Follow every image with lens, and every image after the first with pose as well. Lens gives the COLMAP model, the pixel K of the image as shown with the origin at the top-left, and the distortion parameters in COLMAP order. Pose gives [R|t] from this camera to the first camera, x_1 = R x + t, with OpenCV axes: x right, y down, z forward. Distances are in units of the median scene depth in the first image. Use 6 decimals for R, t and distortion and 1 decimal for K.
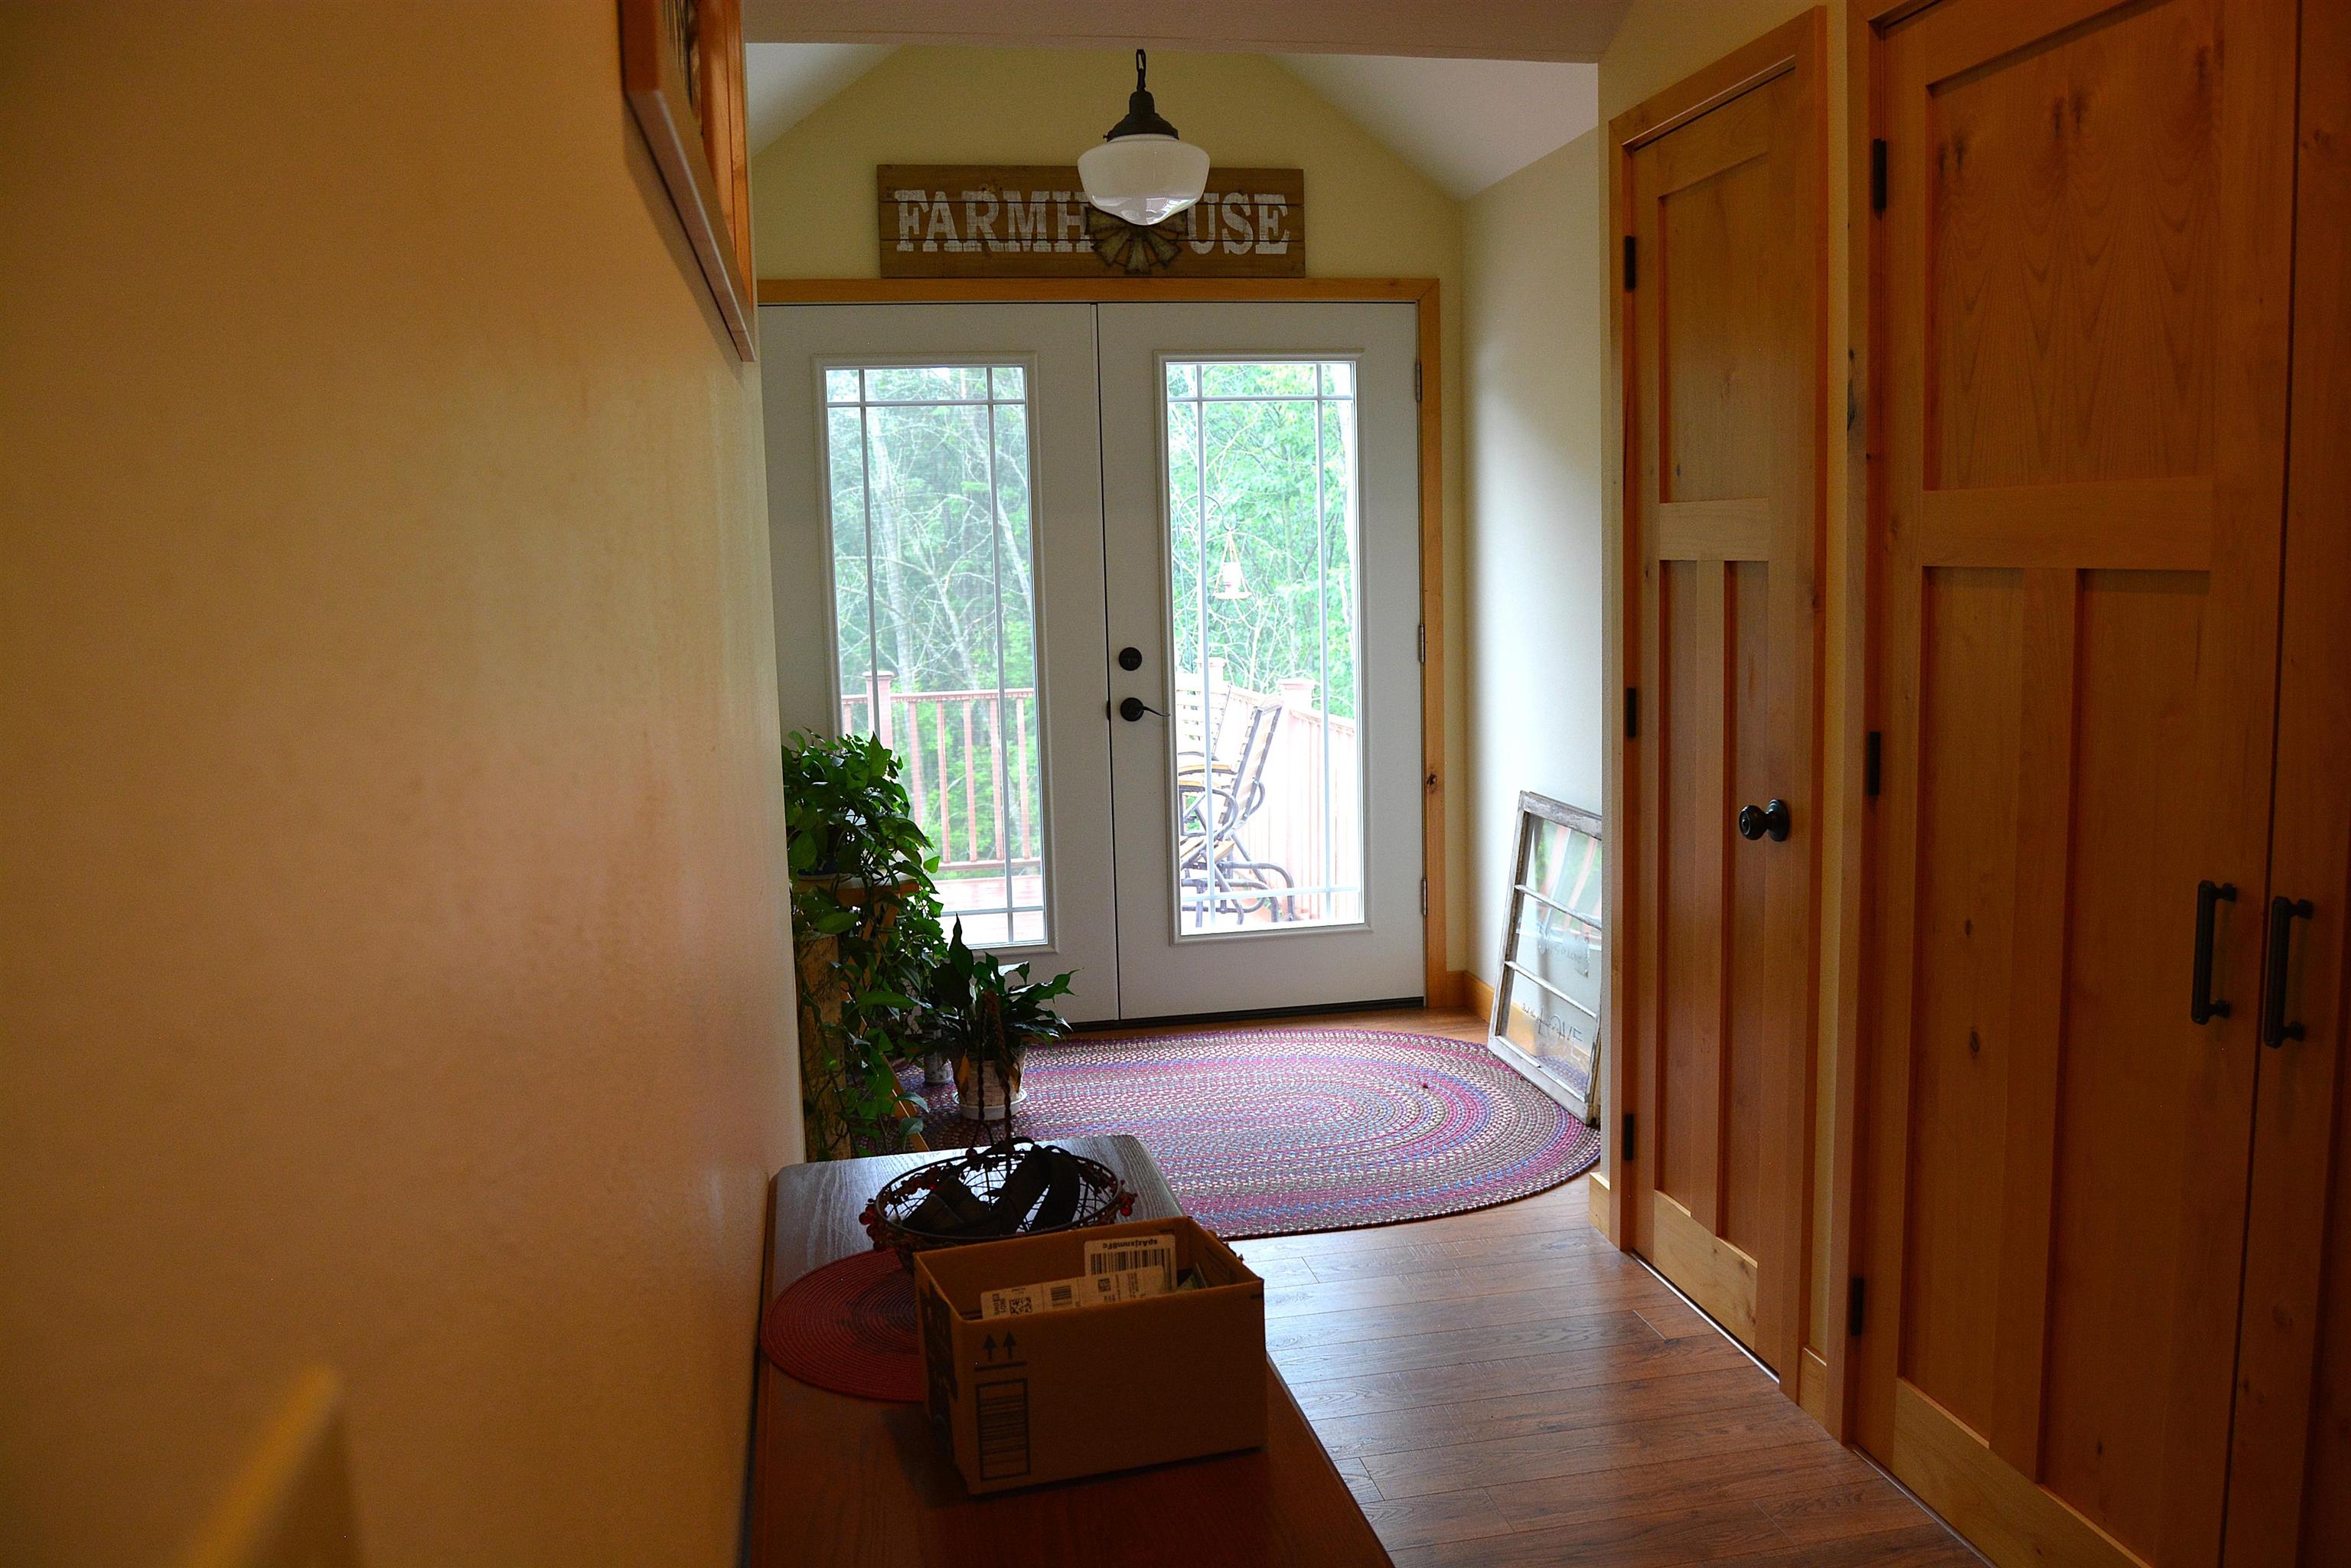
lens RADIAL K [[1828.8, 0, 1177.1], [0, 1828.8, 791.4], [0, 0, 1]] dist [-0.097329, 0.034613]
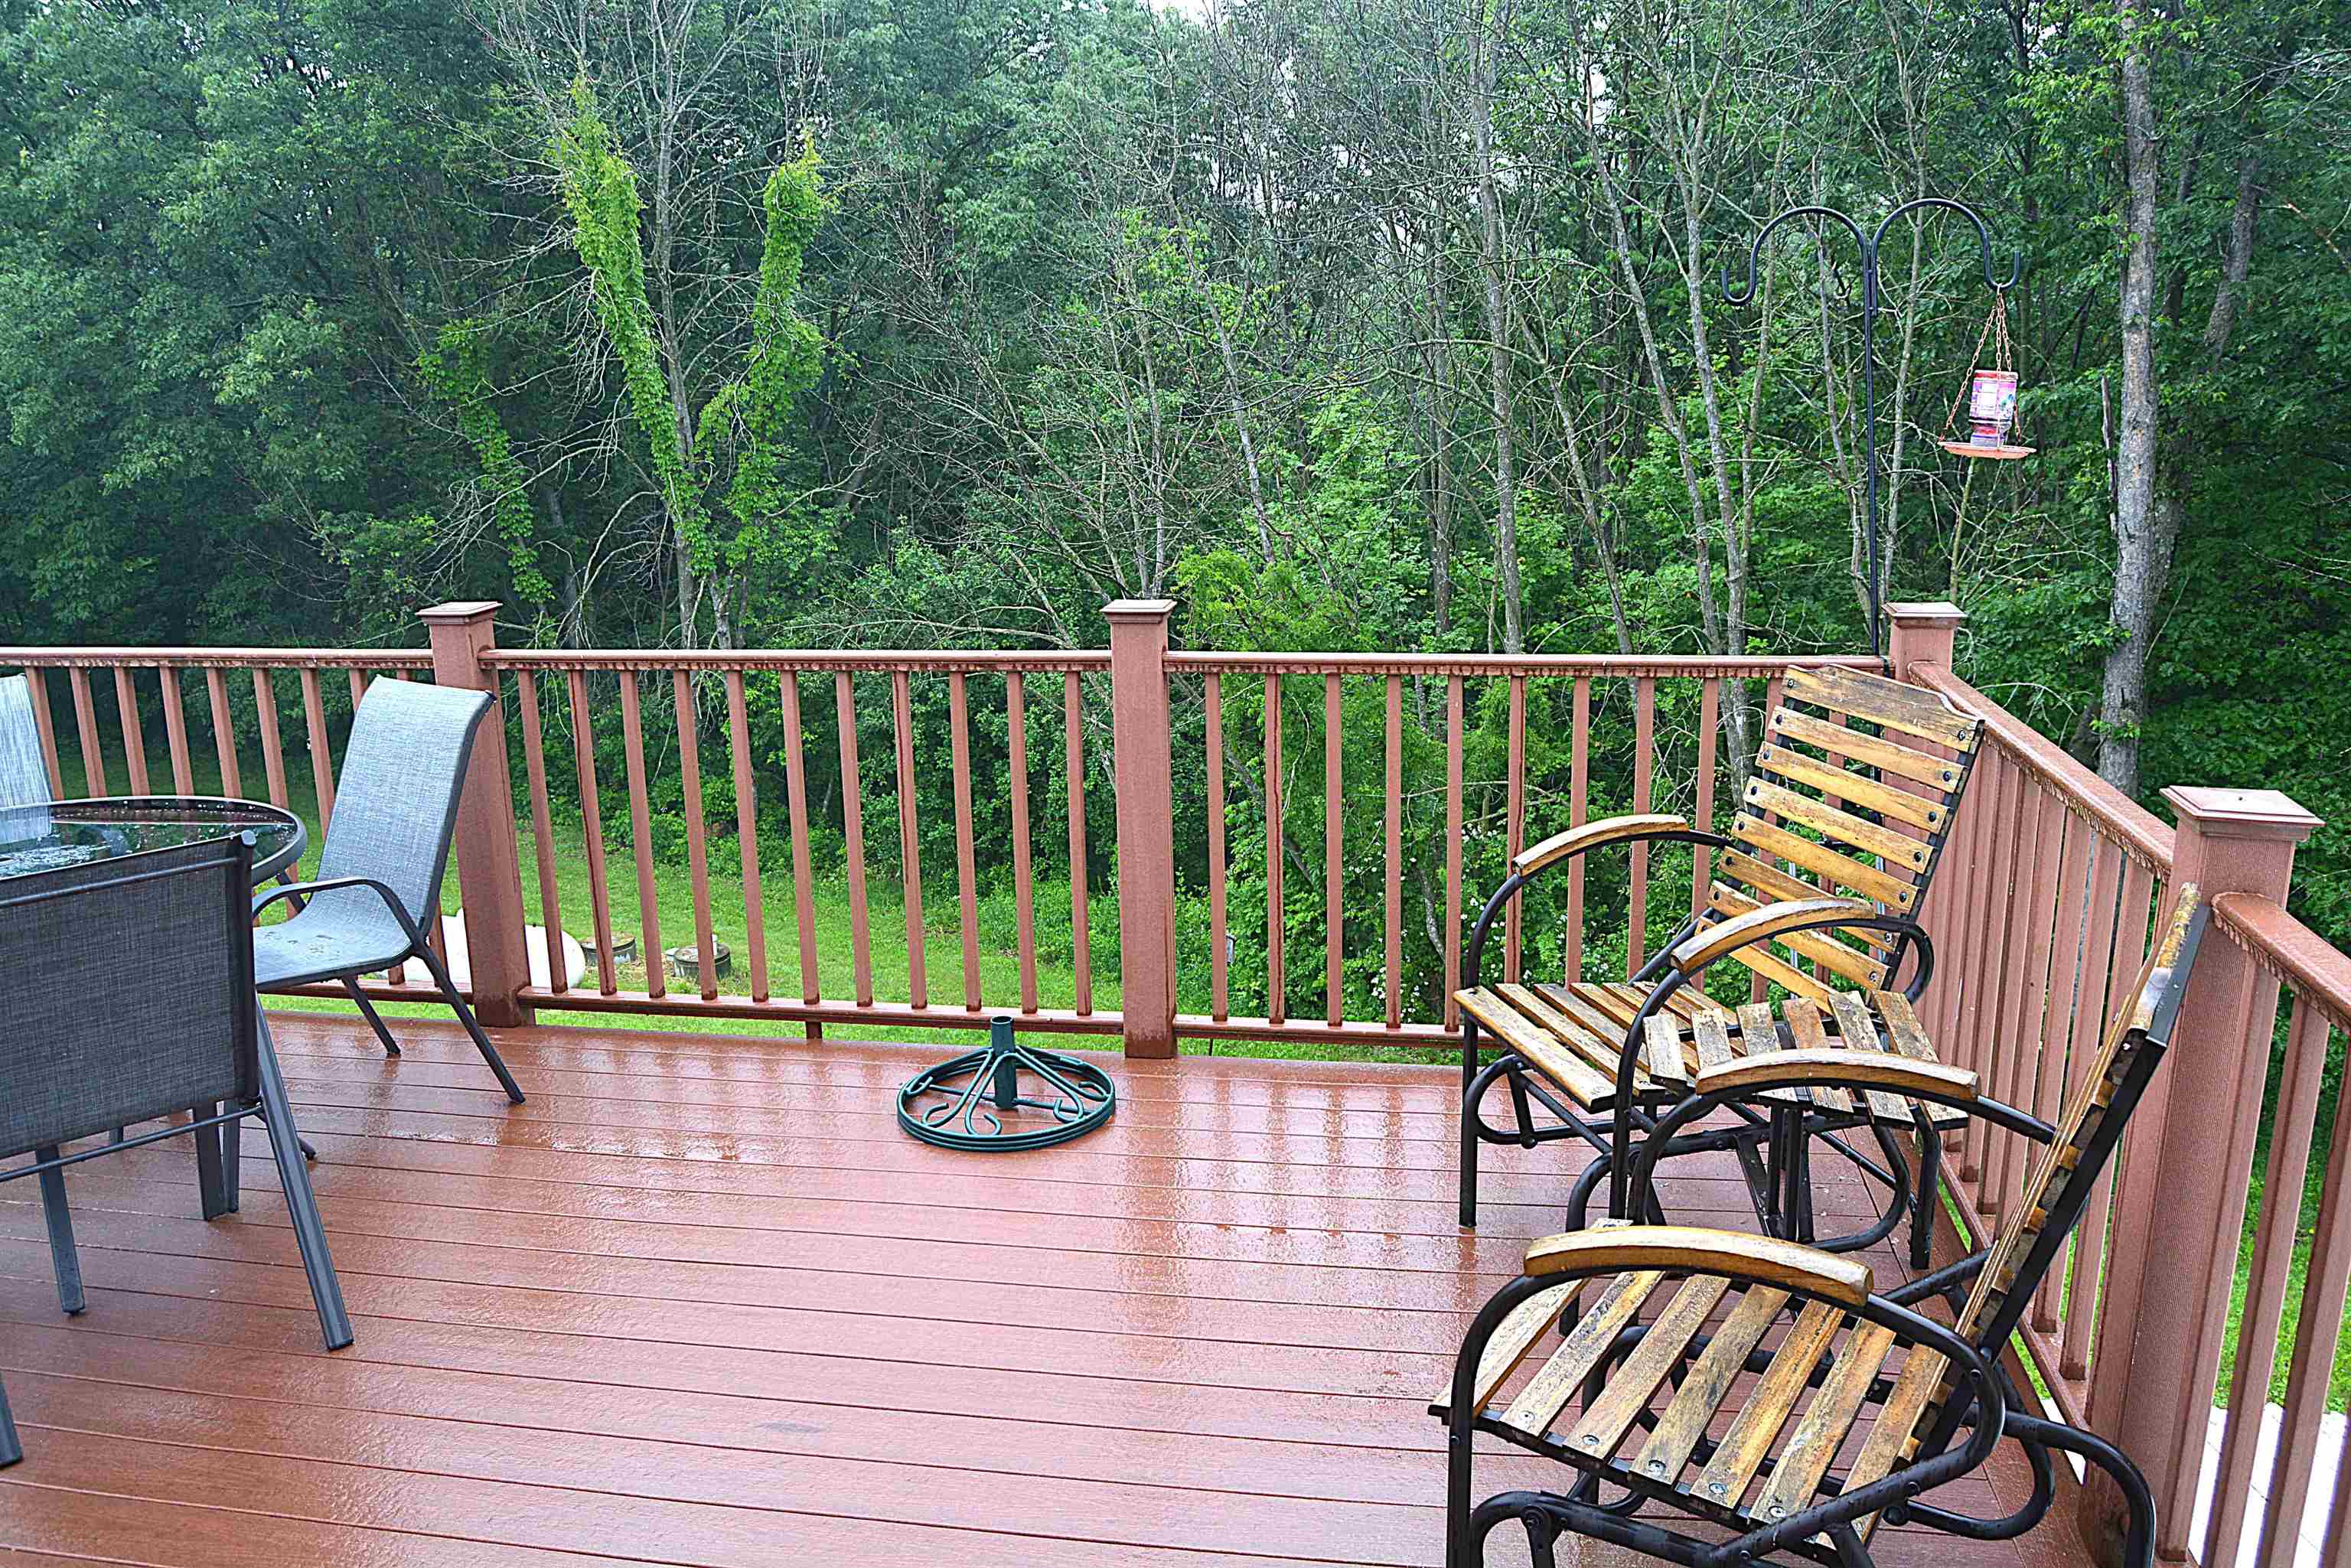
lens RADIAL K [[1828.8, 0, 1178.9], [0, 1828.8, 787.0], [0, 0, 1]] dist [-0.097329, 0.034613]
pose [[0.935351, 0.090045, -0.342068, 0.016072], [-0.049538, 0.990871, 0.125379, -0.142440], [0.350235, -0.100328, 0.931273, 0.973956]]
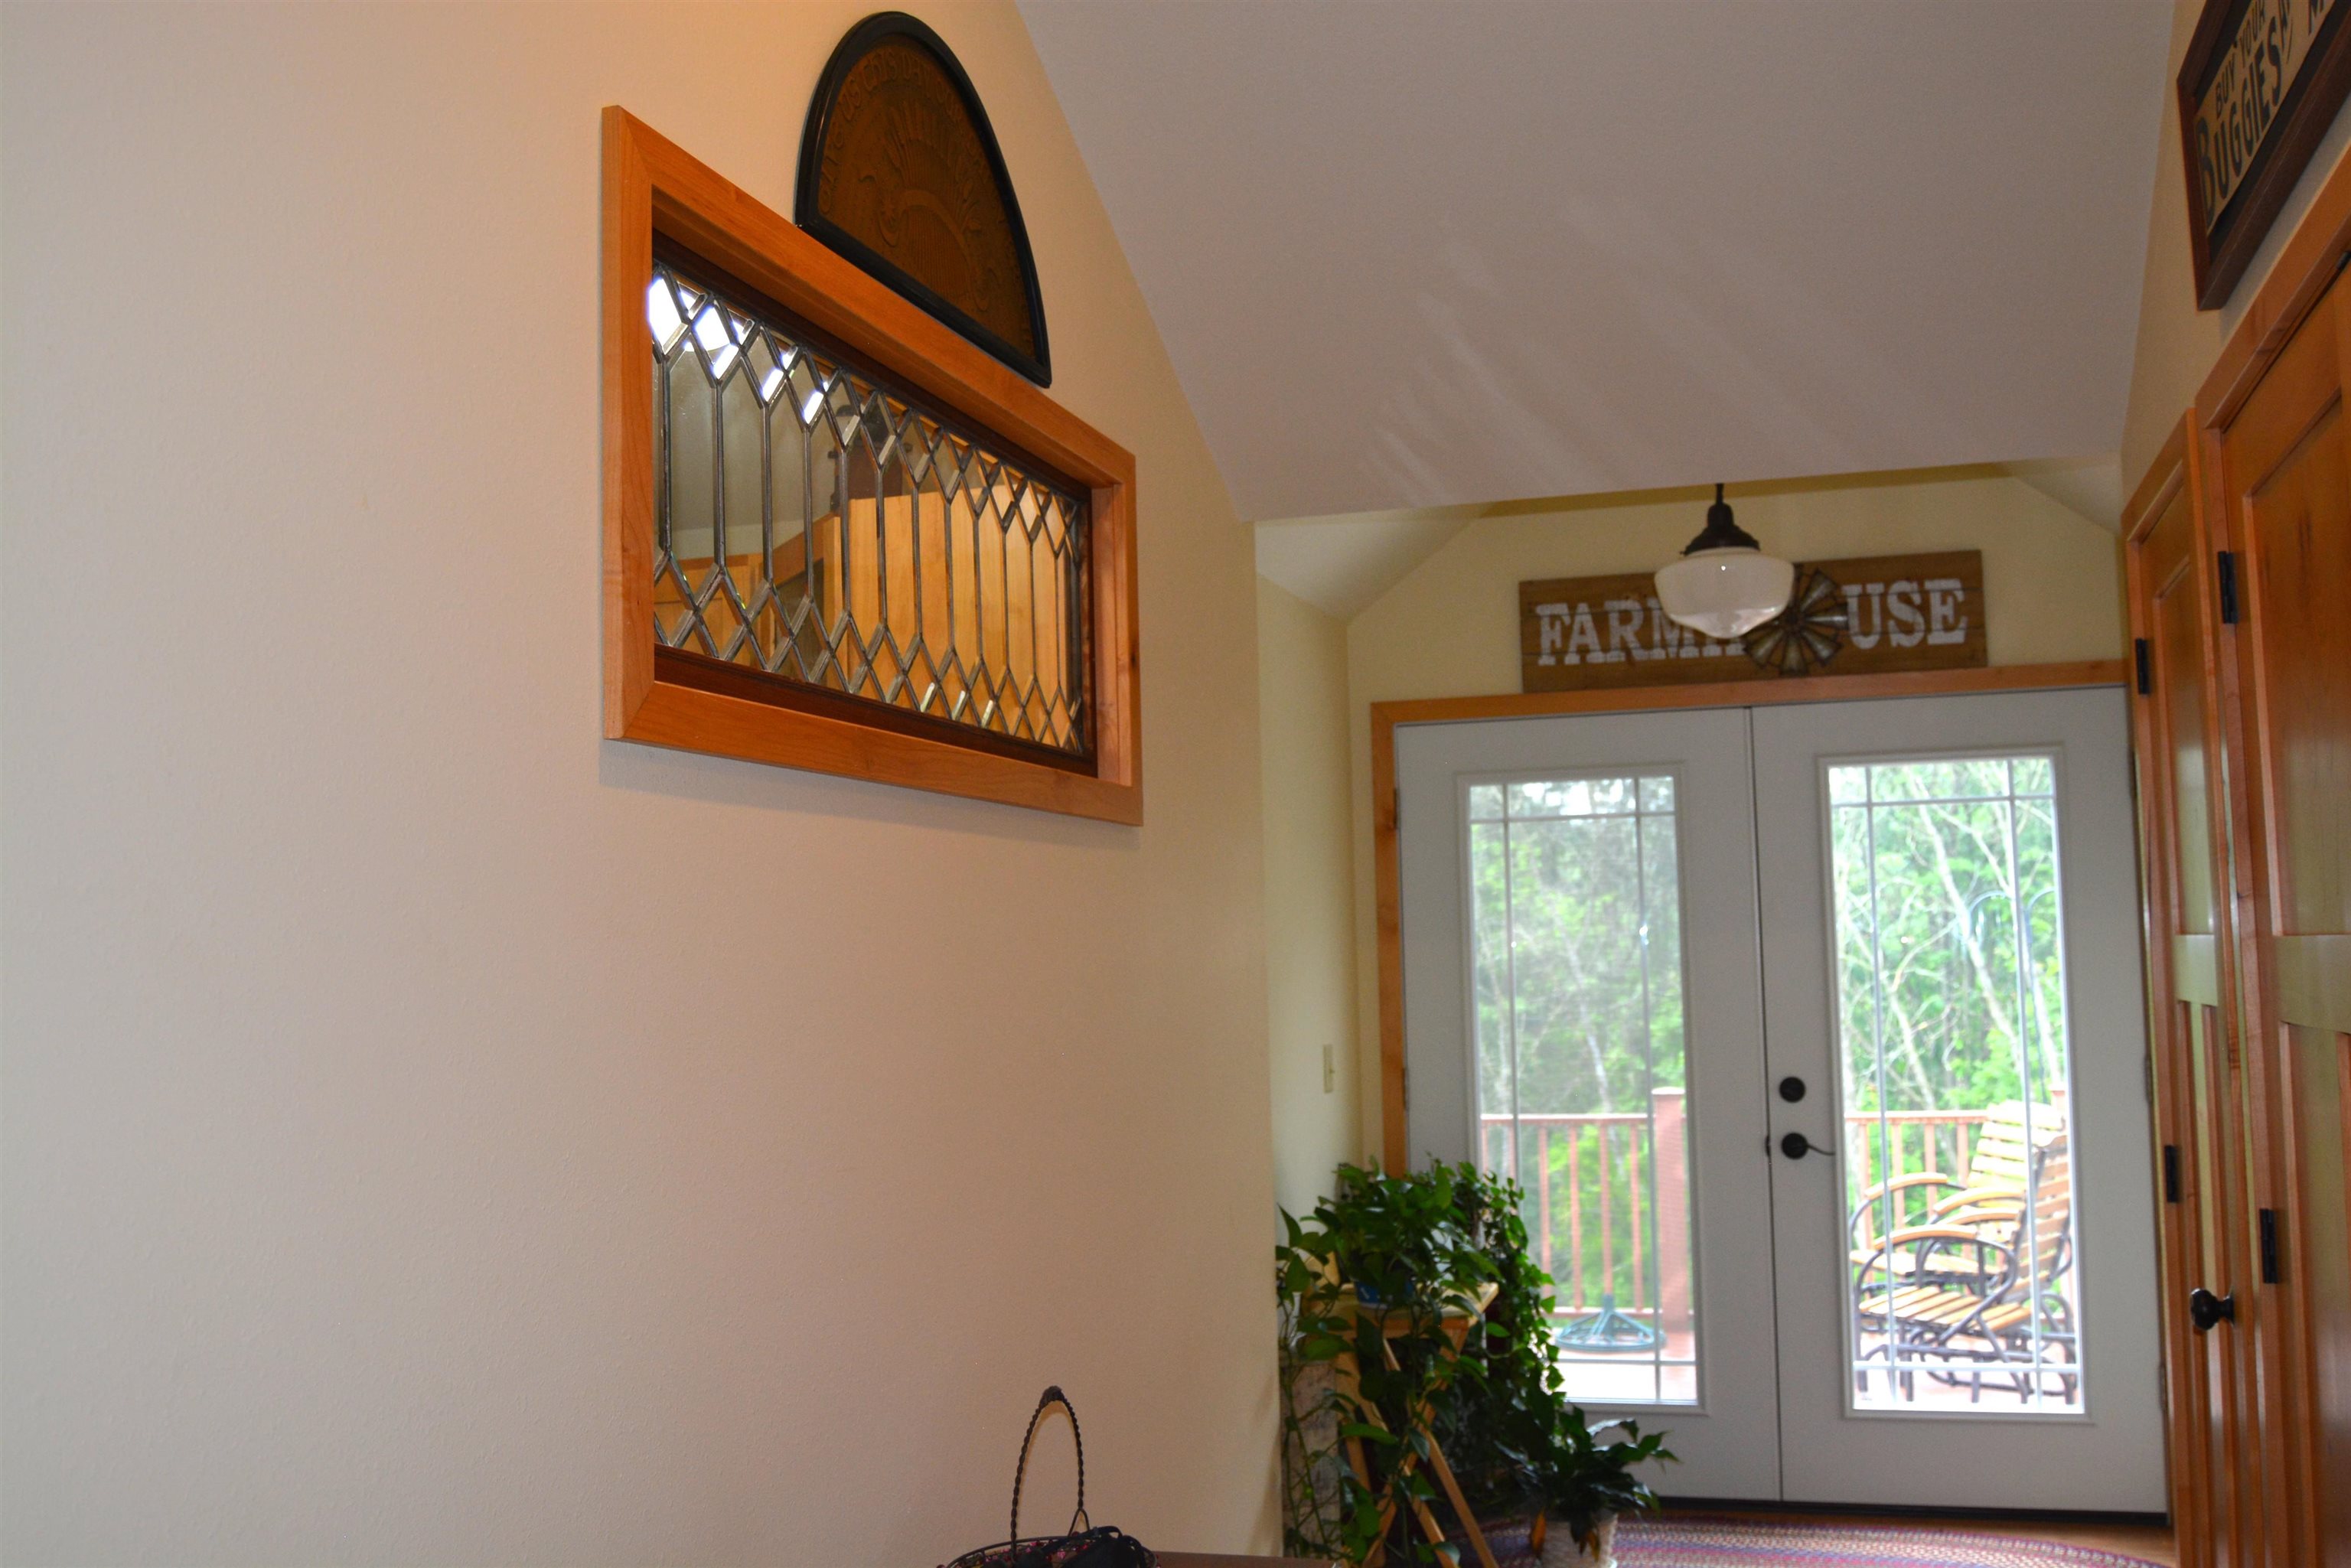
lens RADIAL K [[2134.2, 0, 1181.5], [0, 2134.2, 783.7], [0, 0, 1]] dist [-0.075739, 0.000000]
pose [[0.883394, -0.032505, -0.467503, 0.210922], [-0.062145, 0.980656, -0.185612, -0.008024], [0.464492, 0.193021, 0.864286, -0.079480]]
